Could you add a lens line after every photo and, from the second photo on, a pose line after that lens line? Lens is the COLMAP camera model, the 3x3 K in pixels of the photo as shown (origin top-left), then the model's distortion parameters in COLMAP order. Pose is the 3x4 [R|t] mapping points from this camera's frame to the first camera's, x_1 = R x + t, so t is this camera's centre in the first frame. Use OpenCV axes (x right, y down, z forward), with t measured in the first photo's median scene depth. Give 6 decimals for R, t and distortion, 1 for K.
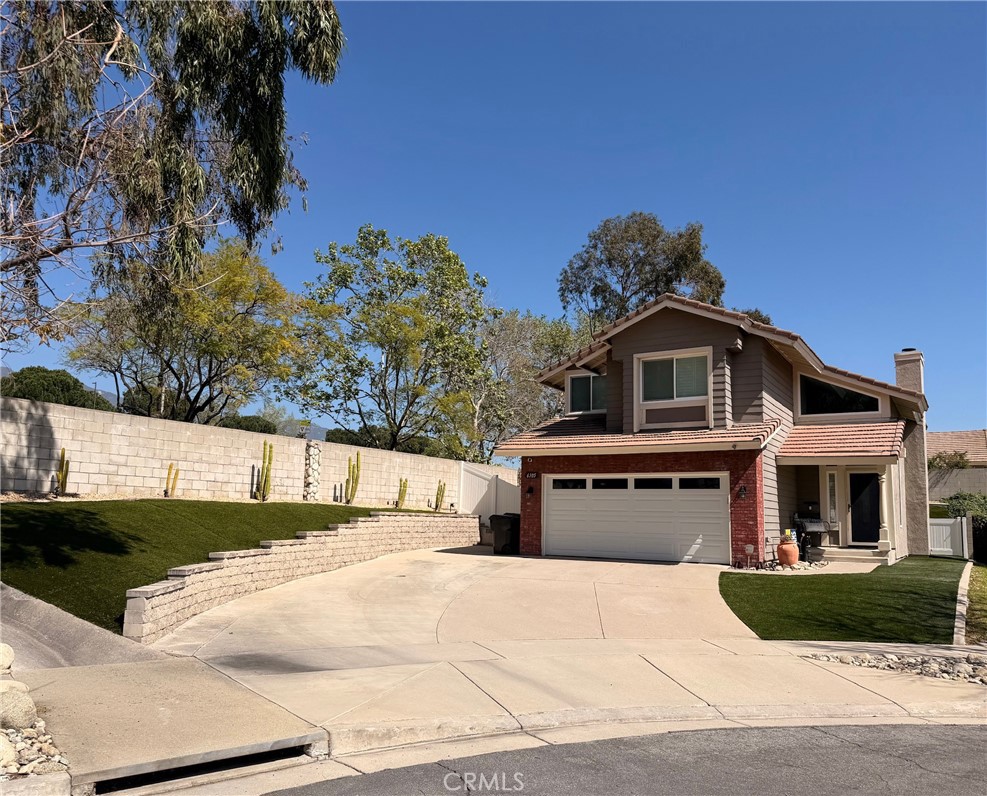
lens RADIAL K [[785.3, 0, 490.5], [0, 785.3, 407.4], [0, 0, 1]] dist [0.028773, -0.019614]
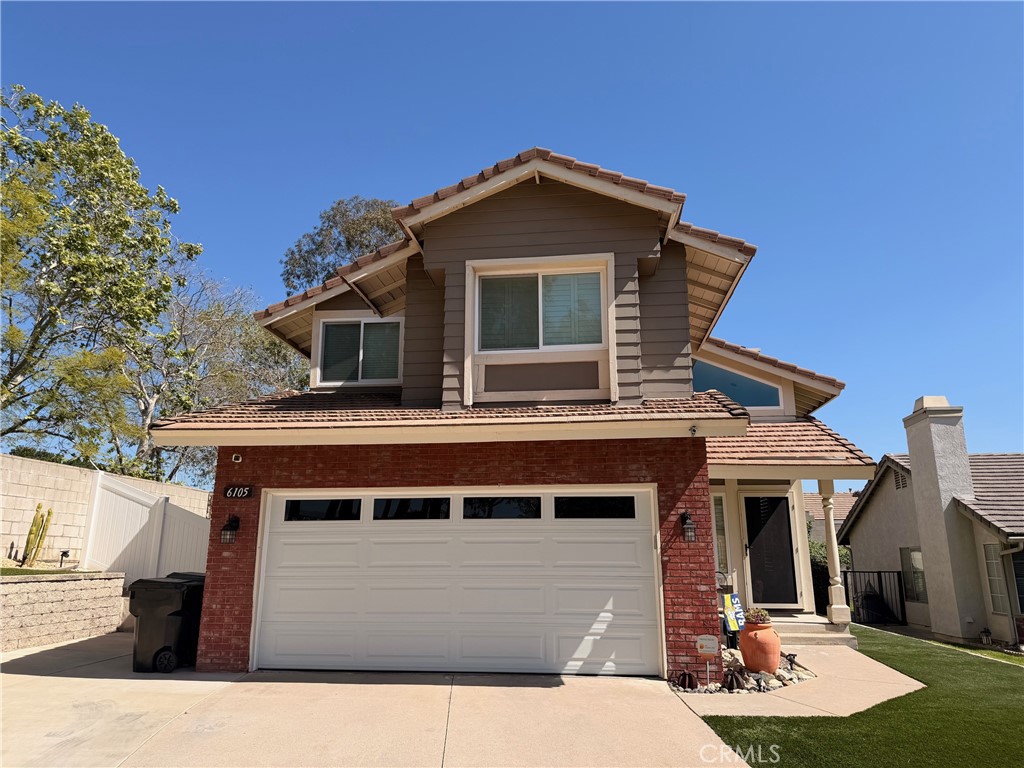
lens RADIAL K [[760.2, 0, 526.2], [0, 760.2, 368.2], [0, 0, 1]] dist [0.056687, -0.047986]
pose [[0.912065, 0.079910, 0.402184, 0.019430], [-0.041192, 0.993721, -0.104029, 0.056504], [-0.407971, 0.078315, 0.909630, 0.531079]]
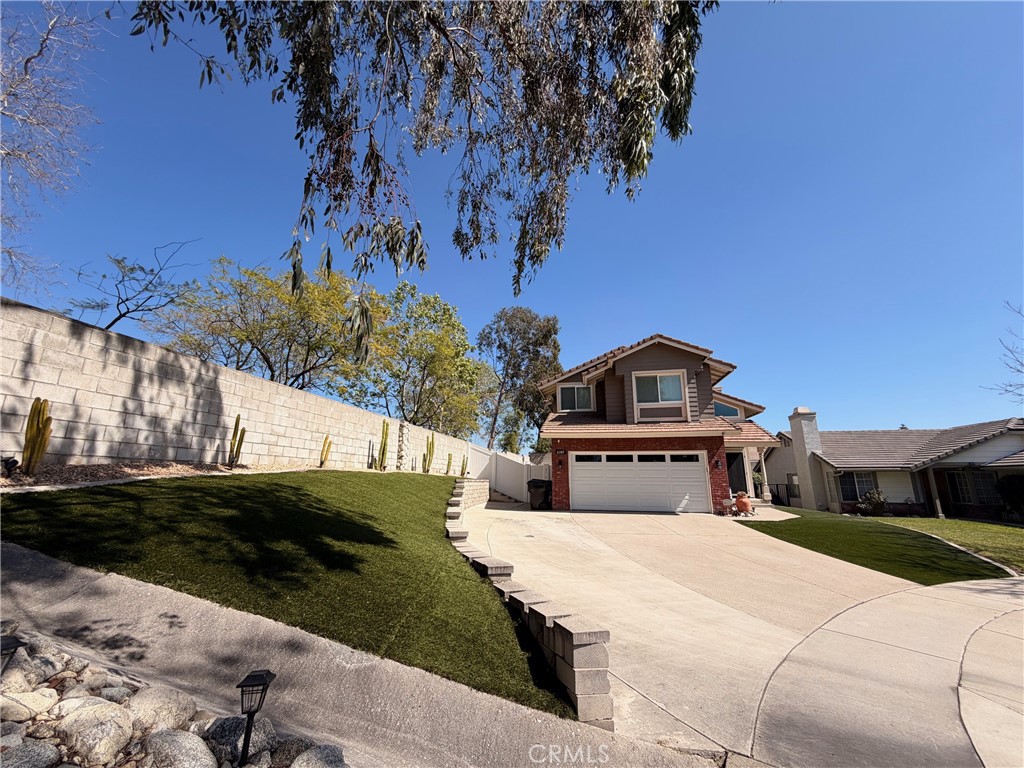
lens RADIAL K [[418.1, 0, 522.2], [0, 418.1, 378.2], [0, 0, 1]] dist [-0.009264, 0.000406]
pose [[0.949991, 0.065197, 0.305395, -0.266758], [-0.036889, 0.994545, -0.097570, 0.031527], [-0.310090, 0.081425, 0.947214, 0.307844]]
